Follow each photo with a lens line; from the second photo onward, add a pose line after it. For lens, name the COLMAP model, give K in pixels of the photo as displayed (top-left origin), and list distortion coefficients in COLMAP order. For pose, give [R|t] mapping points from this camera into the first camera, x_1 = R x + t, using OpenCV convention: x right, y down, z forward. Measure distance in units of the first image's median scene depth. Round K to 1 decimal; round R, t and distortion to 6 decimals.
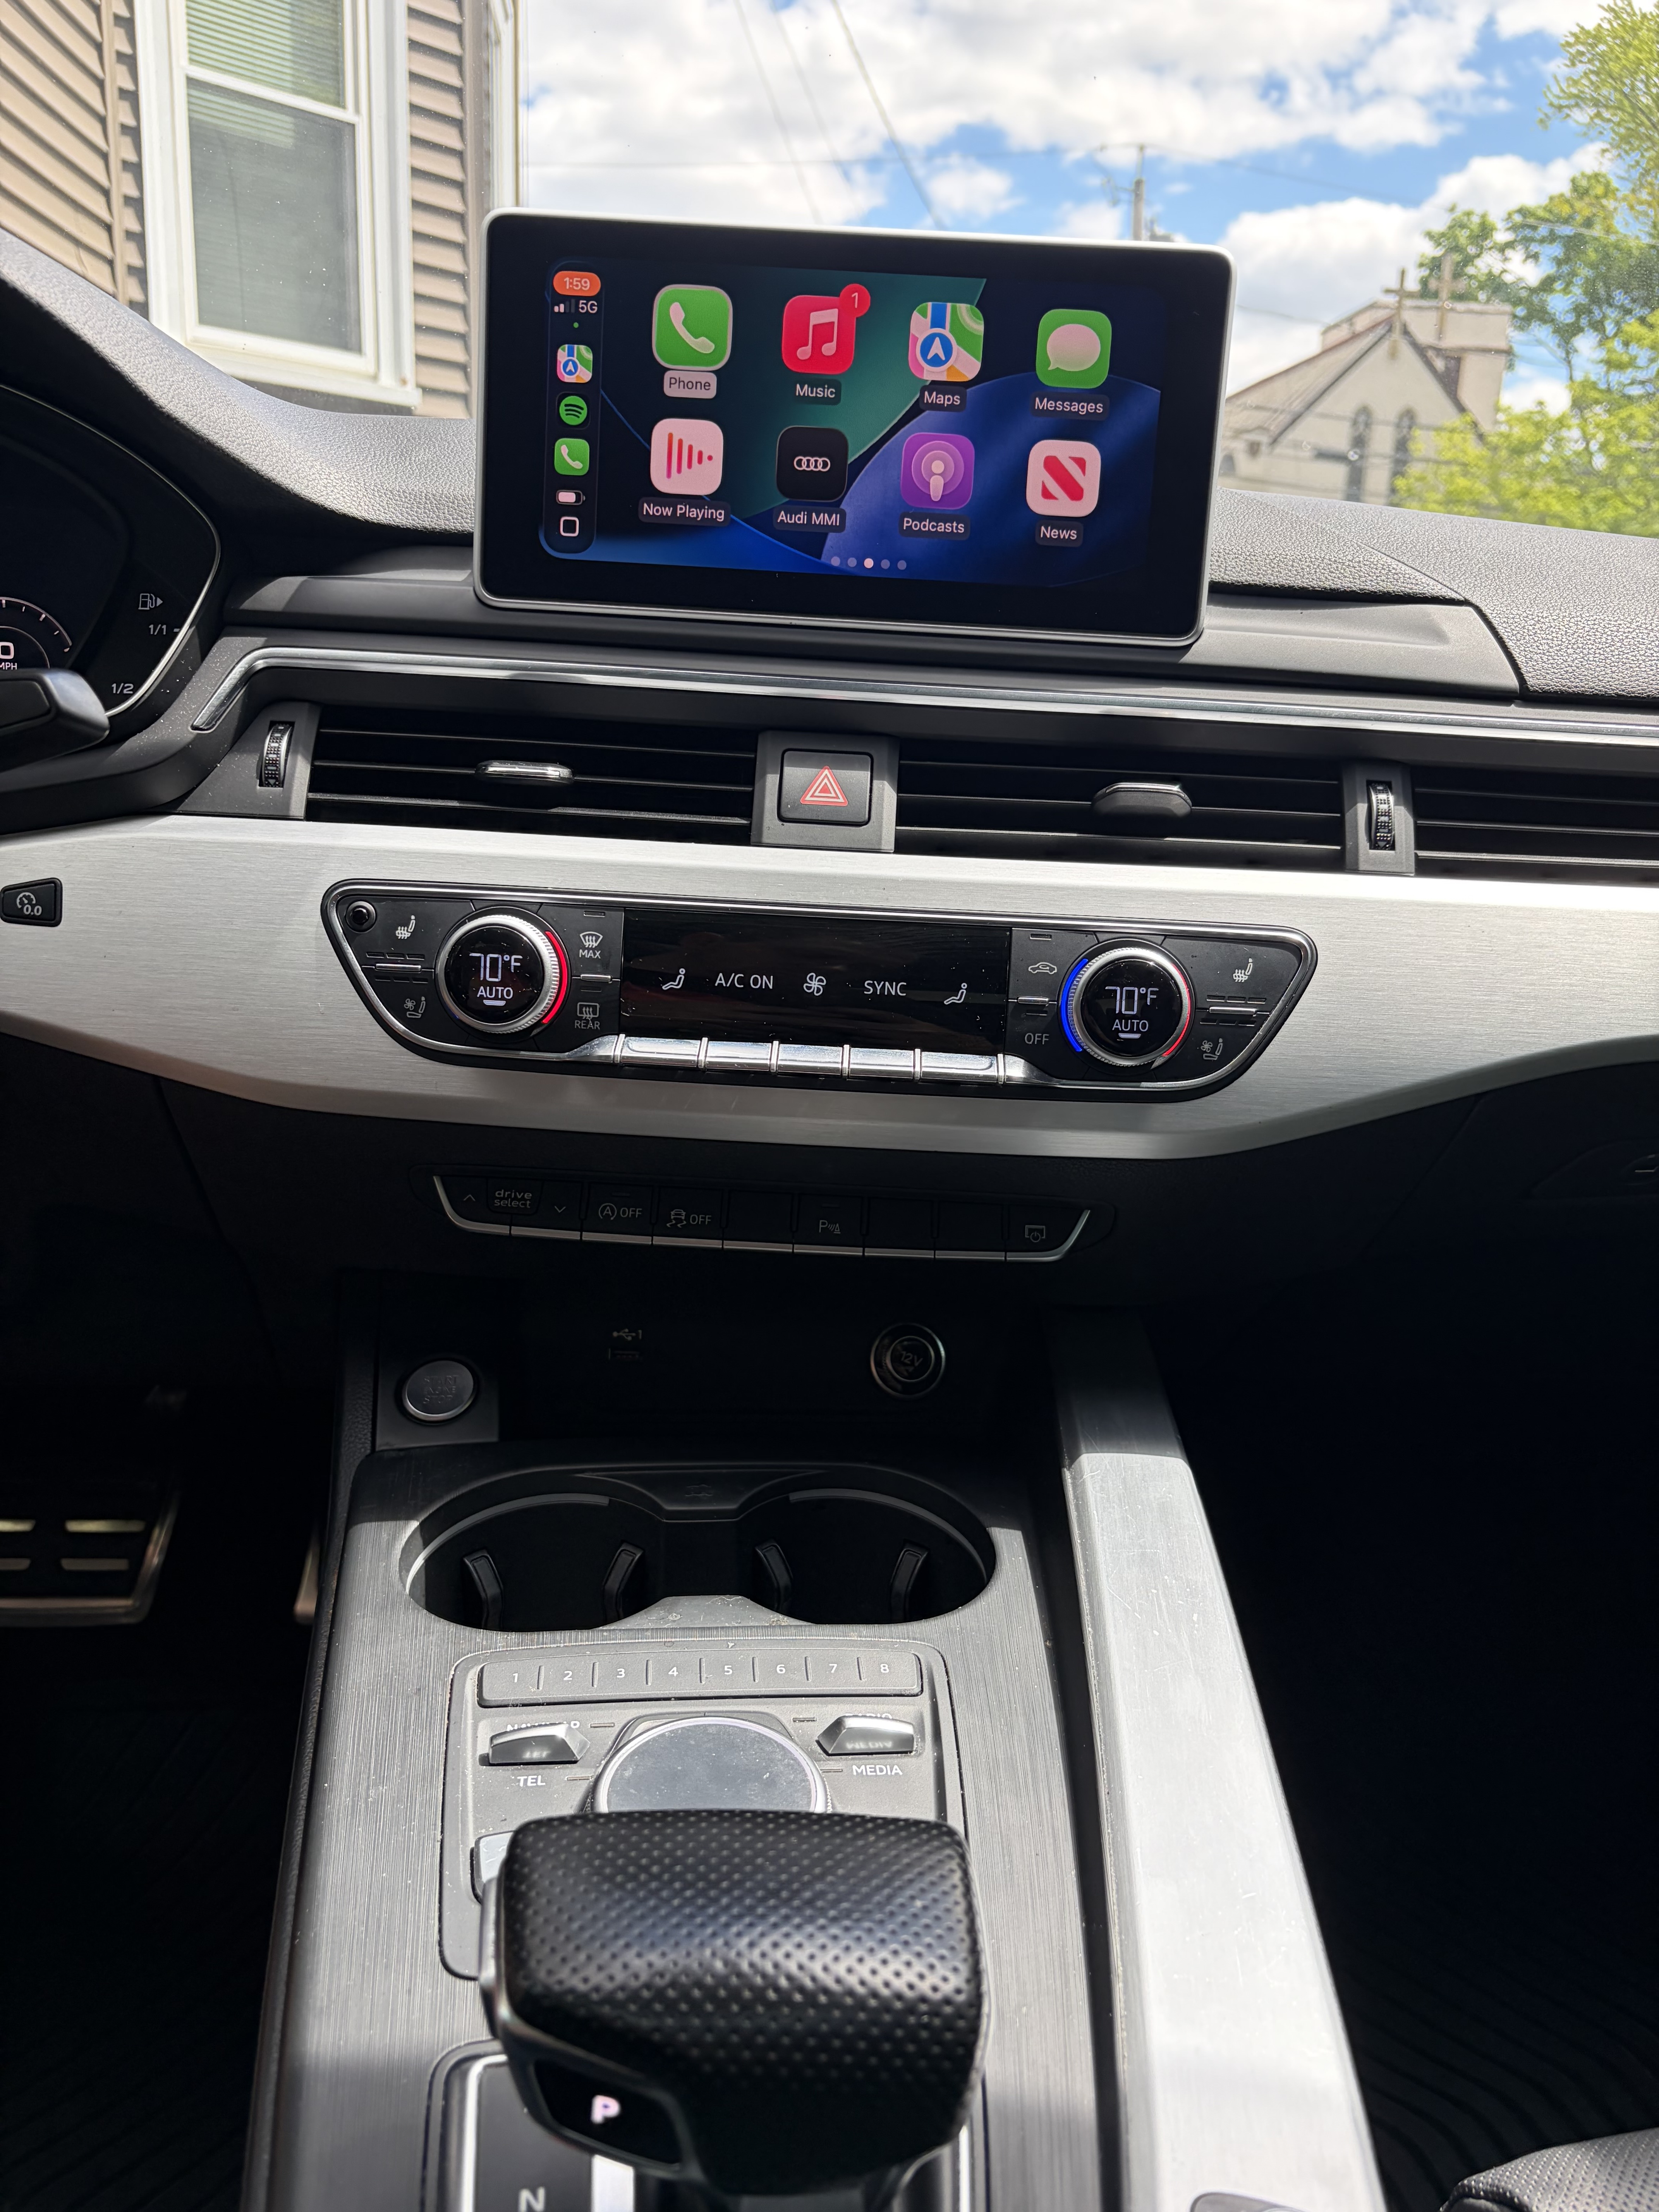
lens RADIAL K [[1649.8, 0, 812.9], [0, 1649.8, 1079.5], [0, 0, 1]] dist [-0.008626, 0.036116]
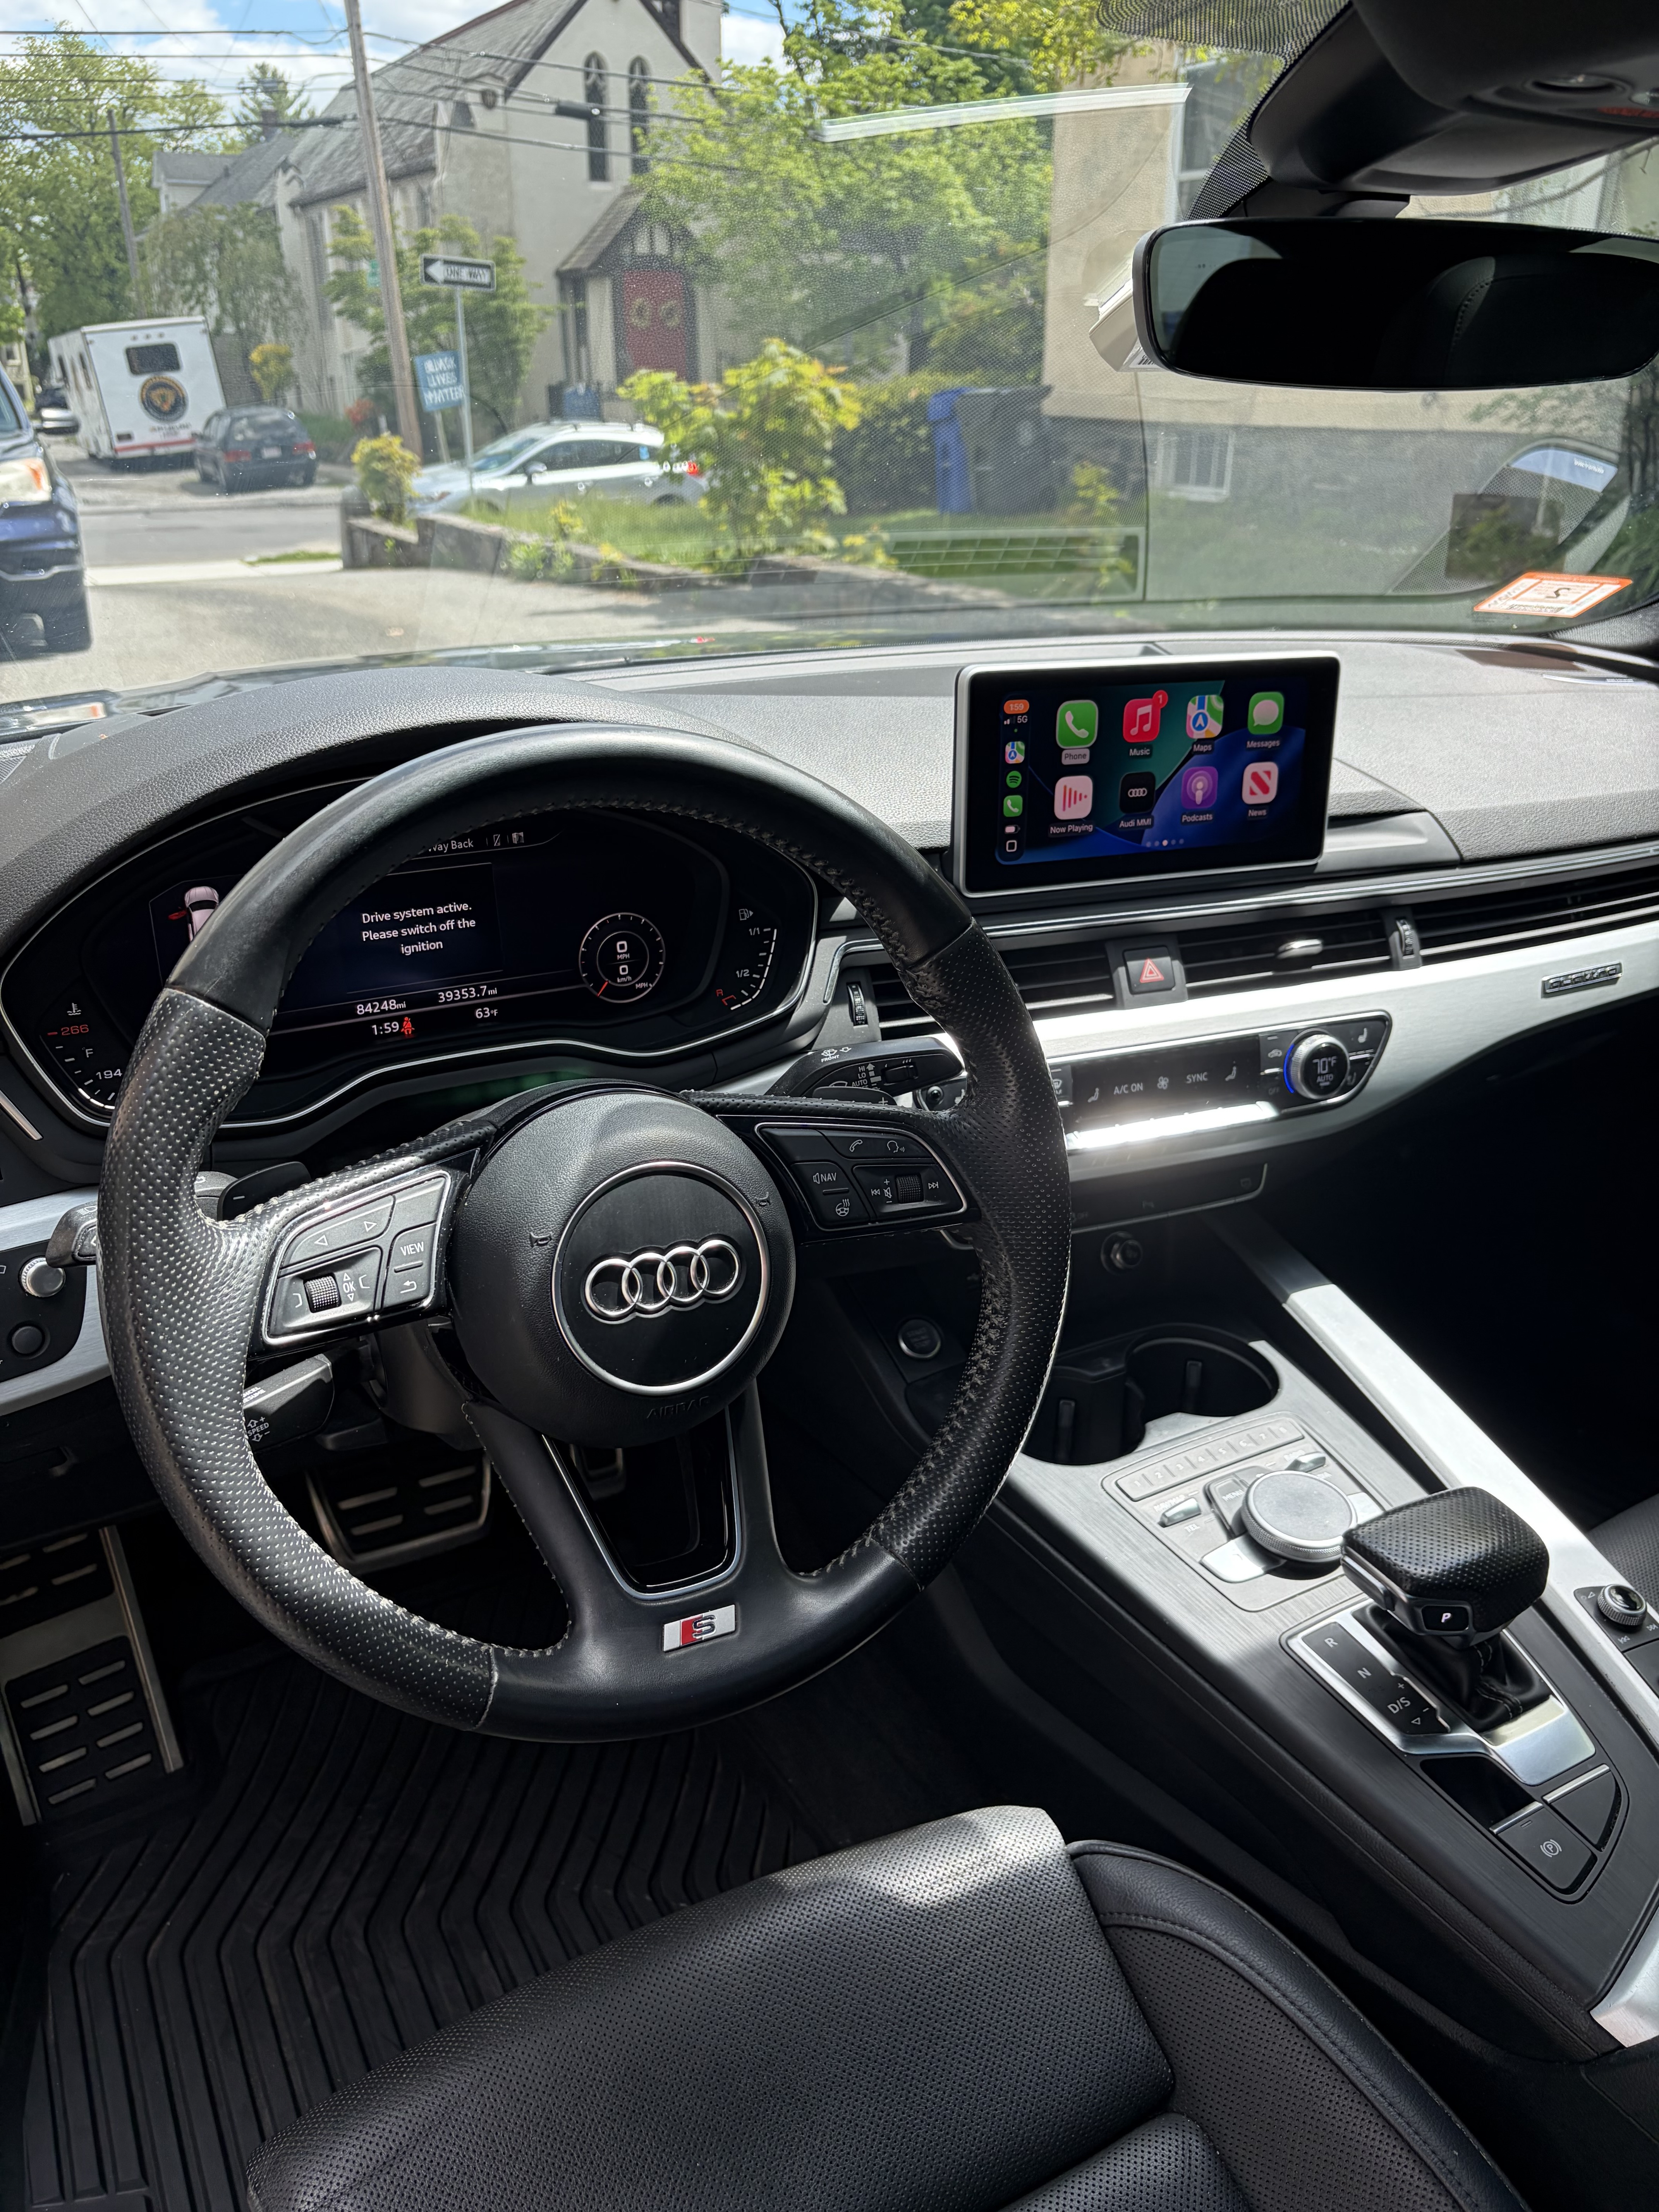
lens RADIAL K [[1586.9, 0, 829.5], [0, 1586.9, 1106.0], [0, 0, 1]] dist [0.062820, -0.128535]
pose [[0.919153, -0.195126, 0.342176, -0.936324], [0.128932, 0.969866, 0.206729, -0.442810], [-0.372203, -0.145898, 0.916613, -0.461057]]
